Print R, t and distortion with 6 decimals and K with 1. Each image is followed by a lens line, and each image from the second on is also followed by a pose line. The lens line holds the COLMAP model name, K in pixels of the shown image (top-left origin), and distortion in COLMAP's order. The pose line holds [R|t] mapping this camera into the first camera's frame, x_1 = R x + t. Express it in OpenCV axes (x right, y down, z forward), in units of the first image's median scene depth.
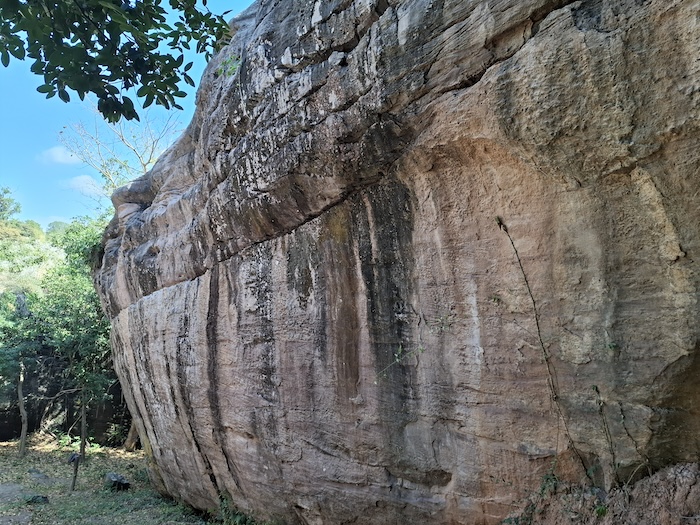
lens RADIAL K [[467.1, 0, 349.4], [0, 467.1, 263.7], [0, 0, 1]] dist [0.000810, -0.000420]
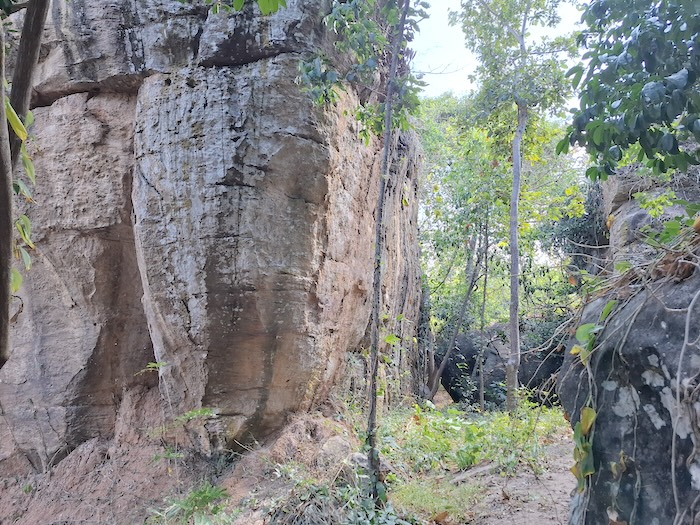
lens RADIAL K [[467.1, 0, 349.7], [0, 467.1, 259.9], [0, 0, 1]] dist [0.000810, -0.000420]
pose [[0.706763, -0.007089, 0.707415, 0.248176], [-0.000696, 0.999942, 0.010716, -0.160314], [-0.707450, -0.008066, 0.706717, -0.626279]]
